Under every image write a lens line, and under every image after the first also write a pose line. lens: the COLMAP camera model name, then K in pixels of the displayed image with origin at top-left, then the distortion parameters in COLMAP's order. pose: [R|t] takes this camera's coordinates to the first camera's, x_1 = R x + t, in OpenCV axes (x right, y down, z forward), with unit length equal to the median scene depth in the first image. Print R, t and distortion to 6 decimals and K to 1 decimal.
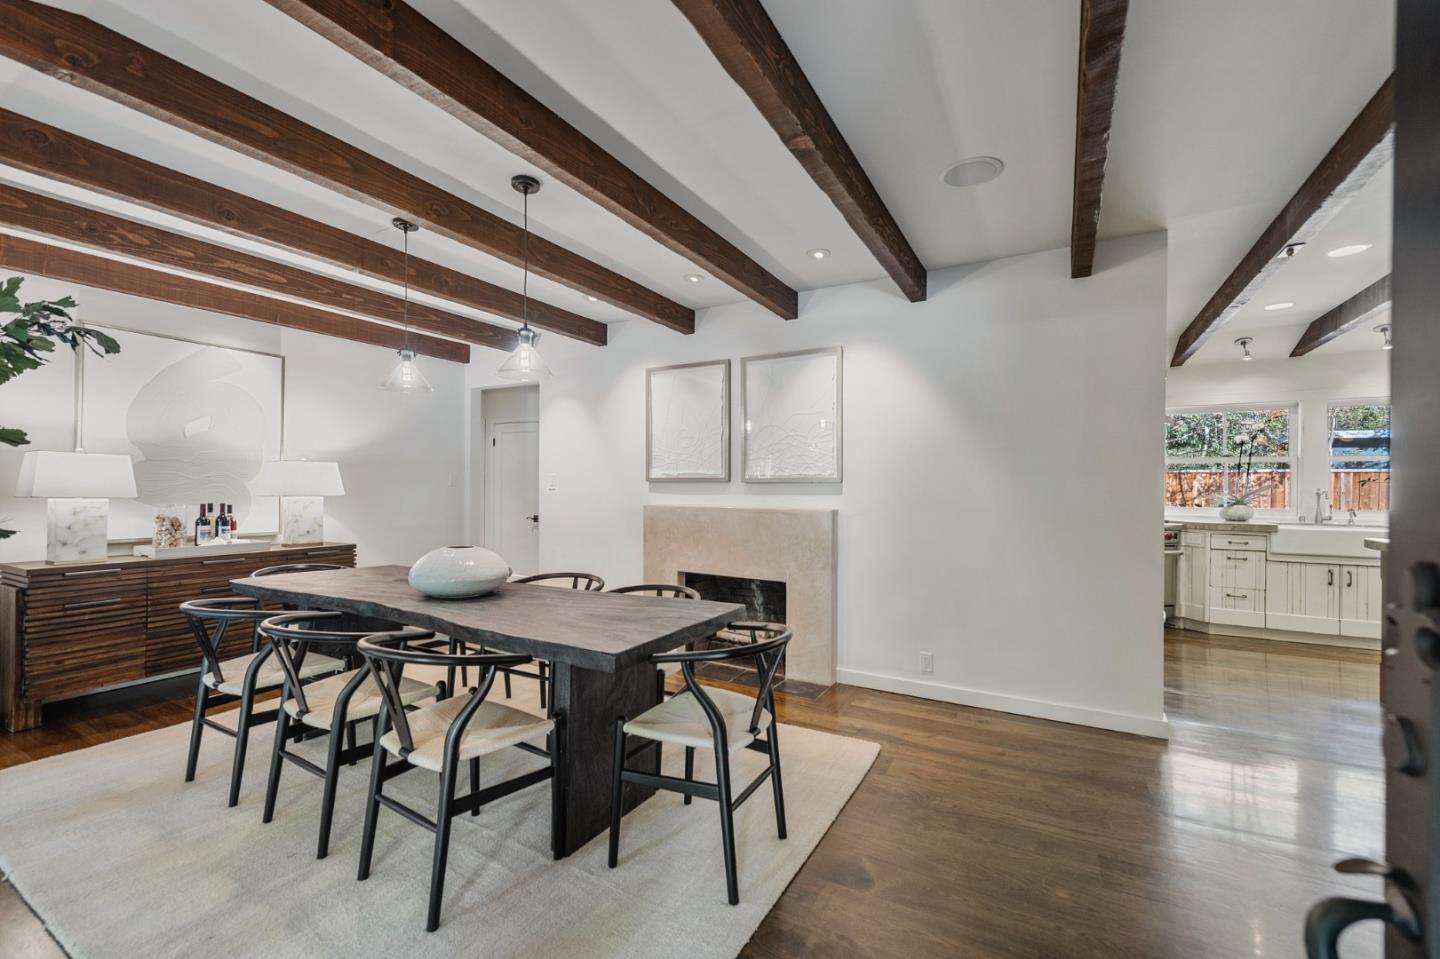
lens RADIAL K [[592.9, 0, 717.8], [0, 592.9, 486.3], [0, 0, 1]] dist [0.001009, -0.000501]
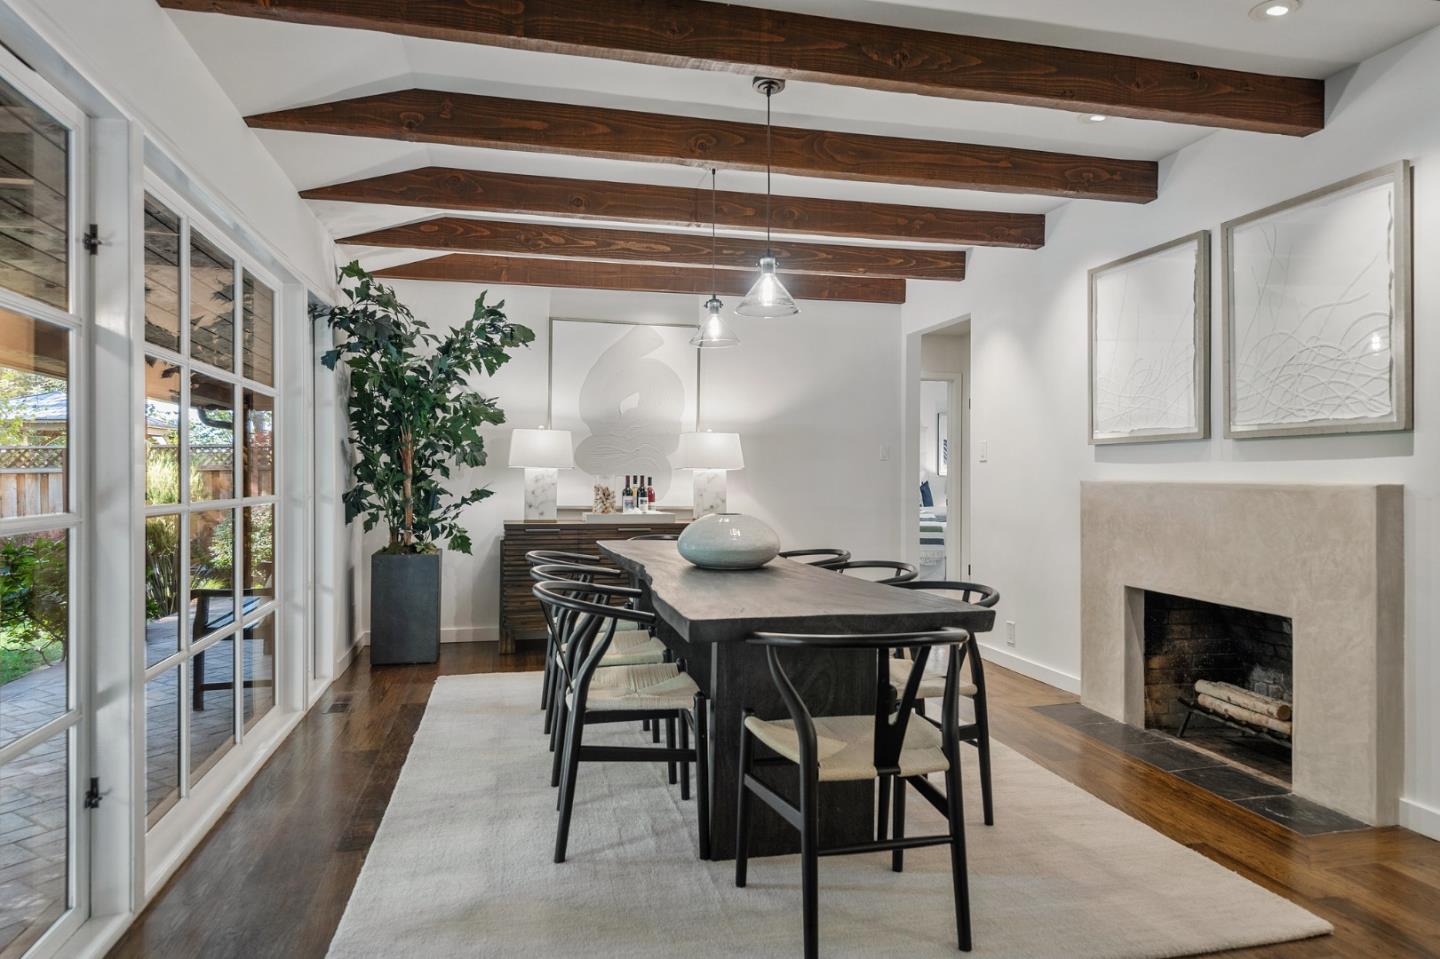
lens RADIAL K [[848.2, 0, 716.1], [0, 848.2, 476.7], [0, 0, 1]] dist [0.029094, -0.030846]
pose [[0.687252, -0.001380, -0.726418, 0.335743], [0.000803, 0.999999, -0.001140, 0.033525], [0.726419, 0.000200, 0.687252, 0.076571]]
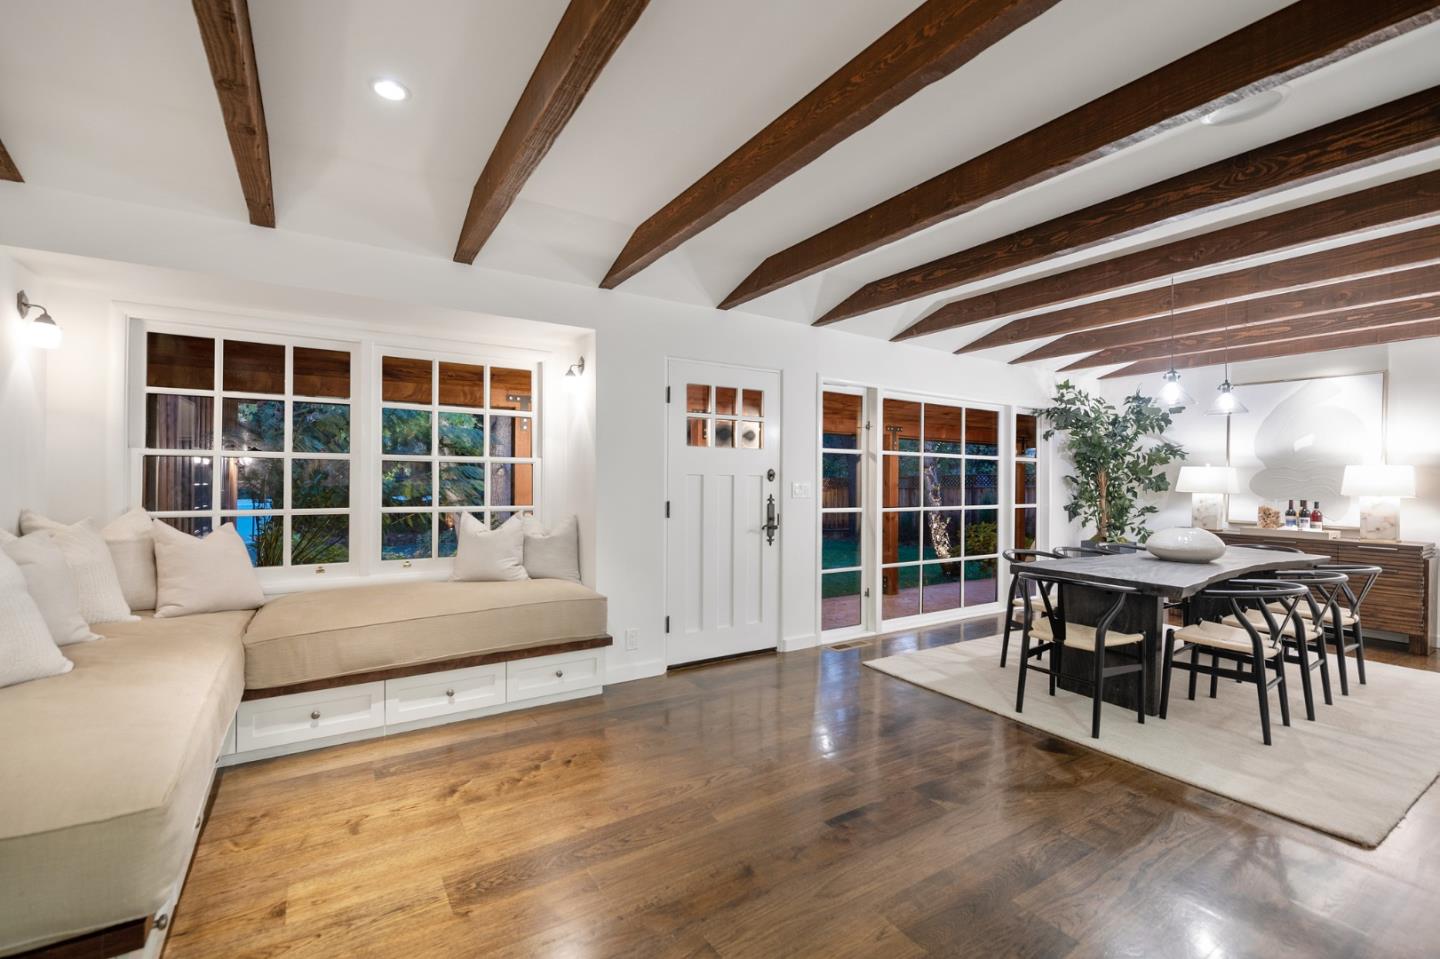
lens RADIAL K [[639.9, 0, 717.1], [0, 639.9, 478.4], [0, 0, 1]] dist [0.002597, 0.000105]
pose [[-0.468777, -0.011285, -0.883245, 1.038894], [-0.012206, 0.999906, -0.006297, 0.005265], [0.883232, 0.007829, -0.468870, 0.527002]]
